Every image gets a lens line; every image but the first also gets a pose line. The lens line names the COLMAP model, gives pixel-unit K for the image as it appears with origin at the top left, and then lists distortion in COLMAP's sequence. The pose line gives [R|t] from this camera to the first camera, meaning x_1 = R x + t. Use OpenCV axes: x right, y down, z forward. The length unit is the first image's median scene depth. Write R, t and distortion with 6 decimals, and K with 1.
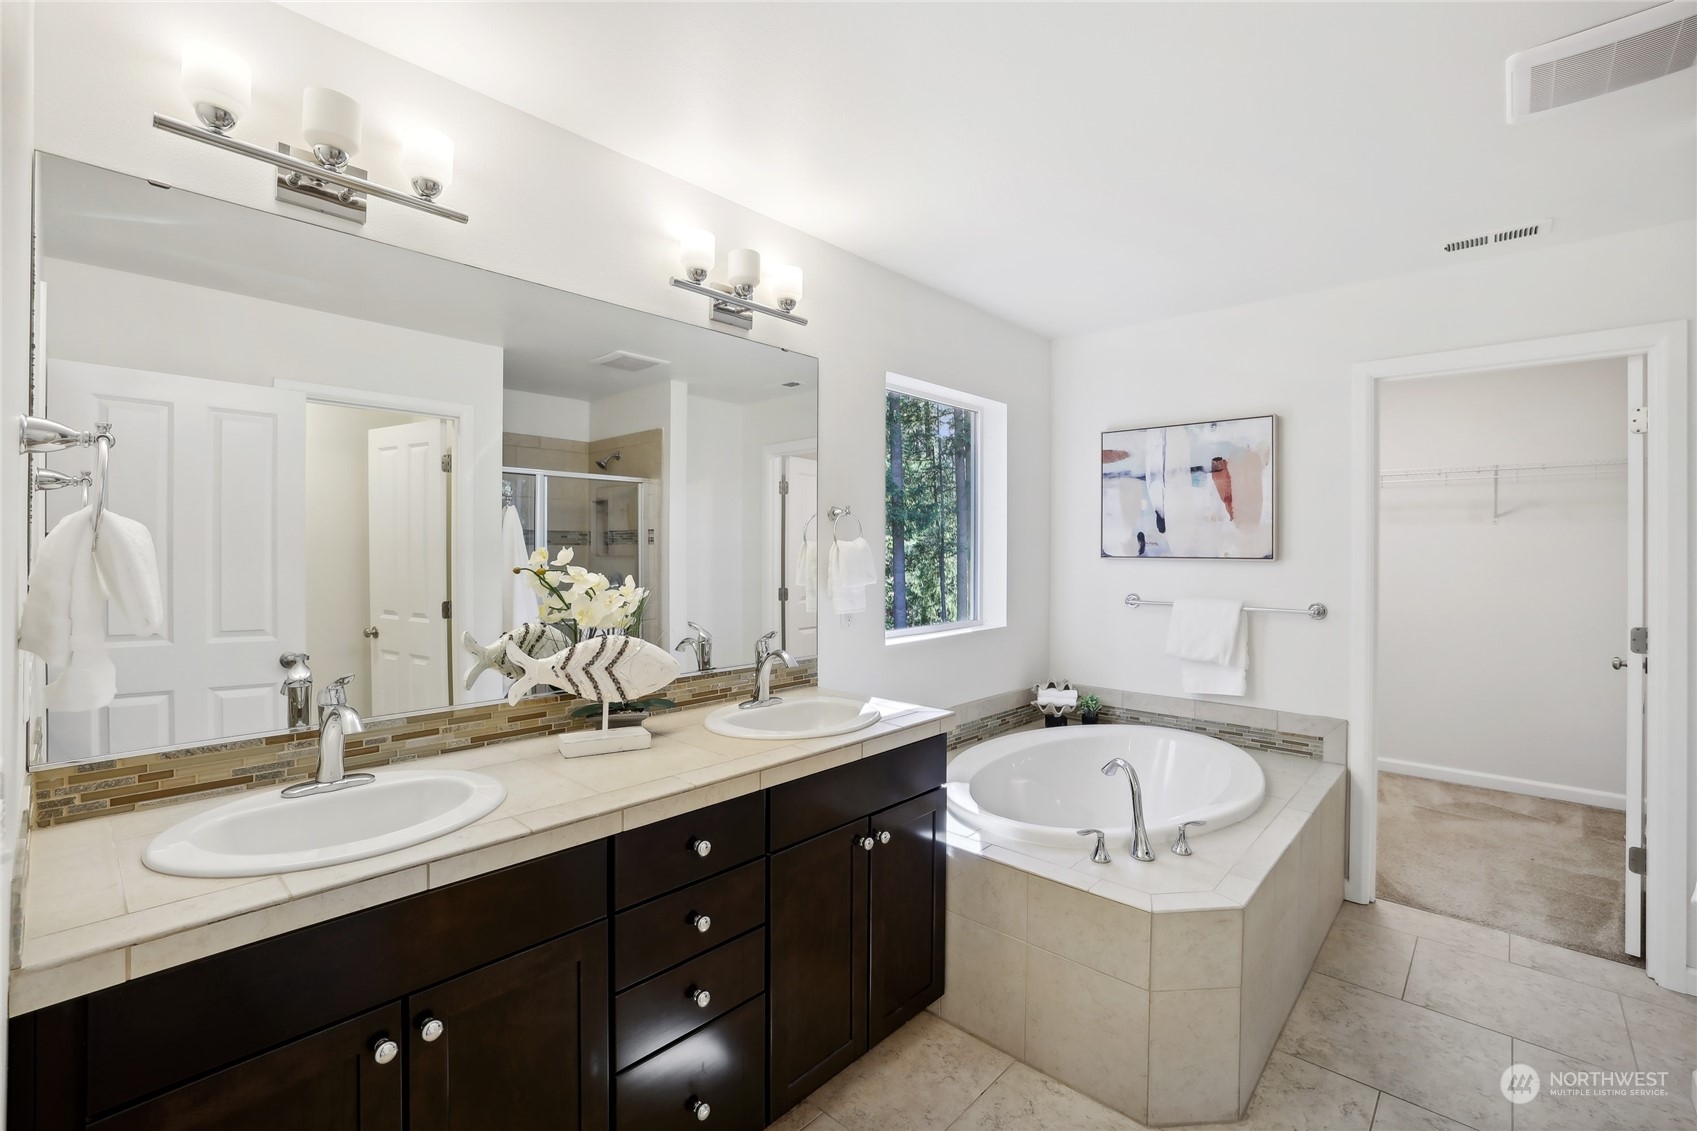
lens RADIAL K [[747.5, 0, 841.0], [0, 747.5, 550.4], [0, 0, 1]] dist [-0.040534, 0.015072]
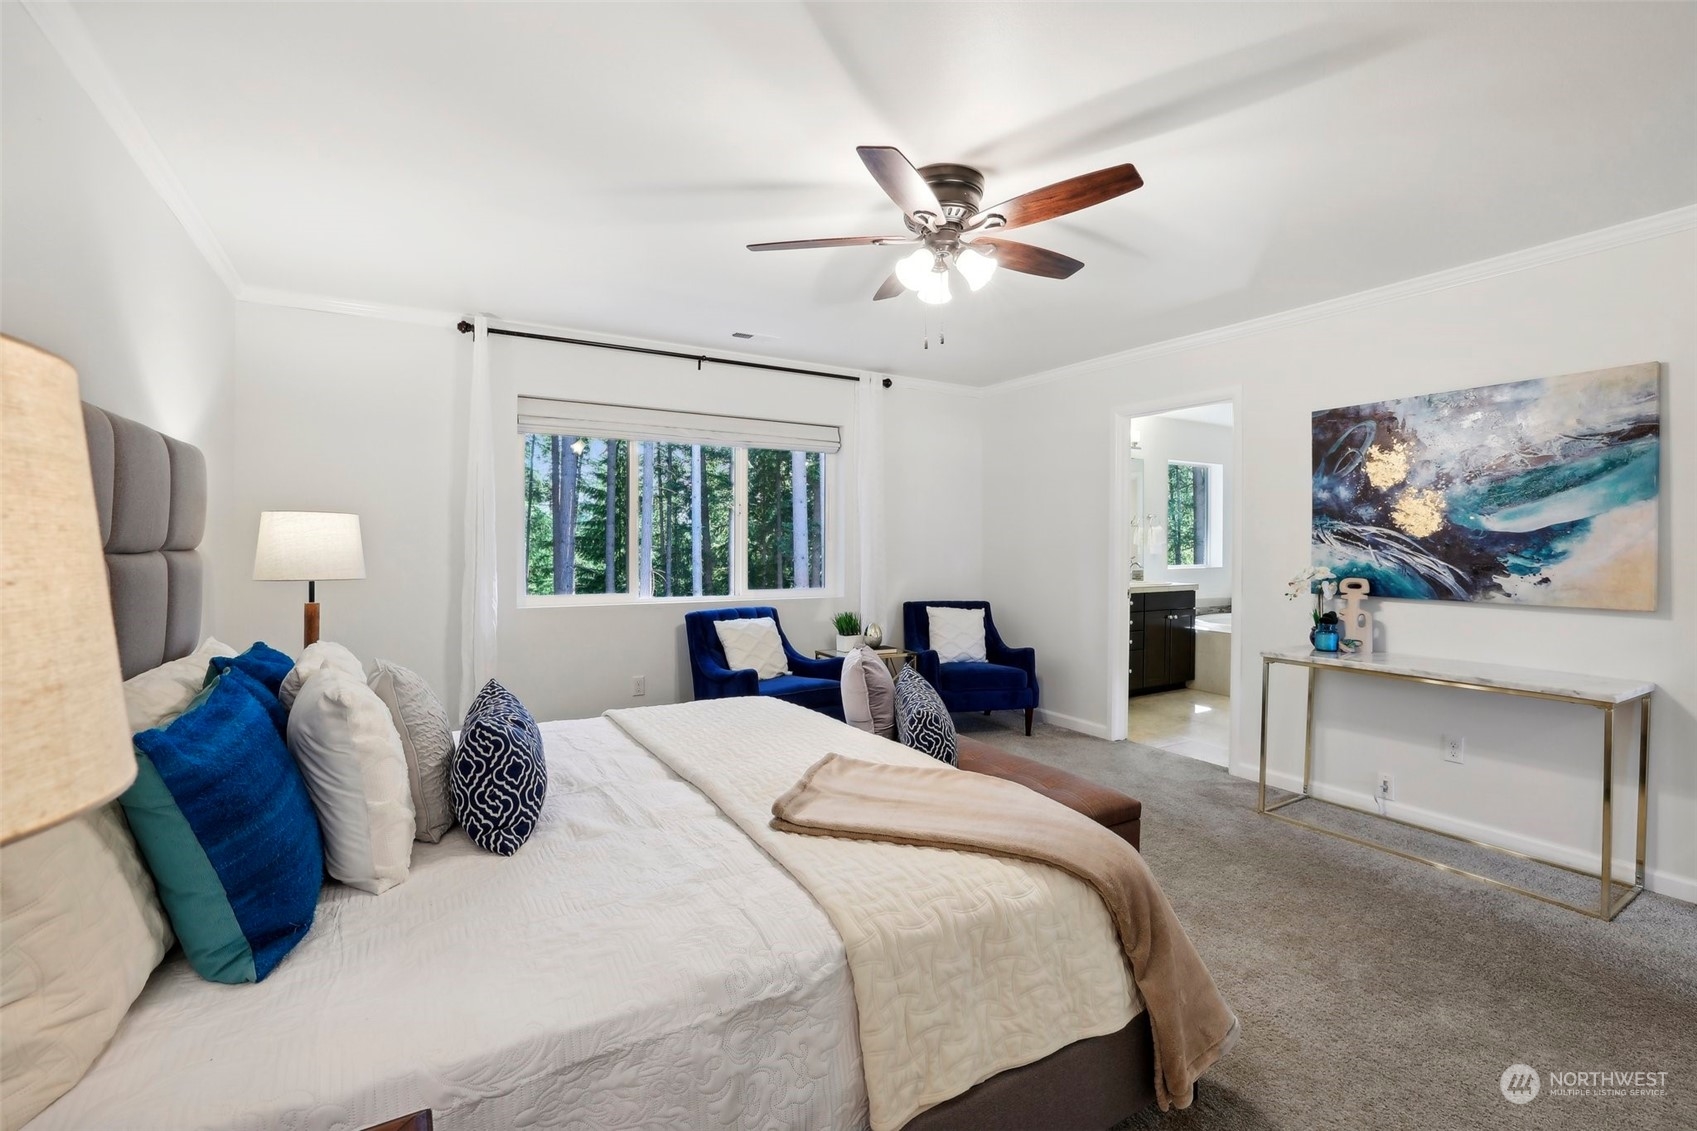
lens RADIAL K [[747.5, 0, 841.0], [0, 747.5, 550.4], [0, 0, 1]] dist [-0.040534, 0.015072]
pose [[0.958744, 0.002009, -0.284263, -0.030395], [-0.000521, 0.999986, 0.005310, 0.005667], [0.284269, -0.004942, 0.958732, -0.181398]]
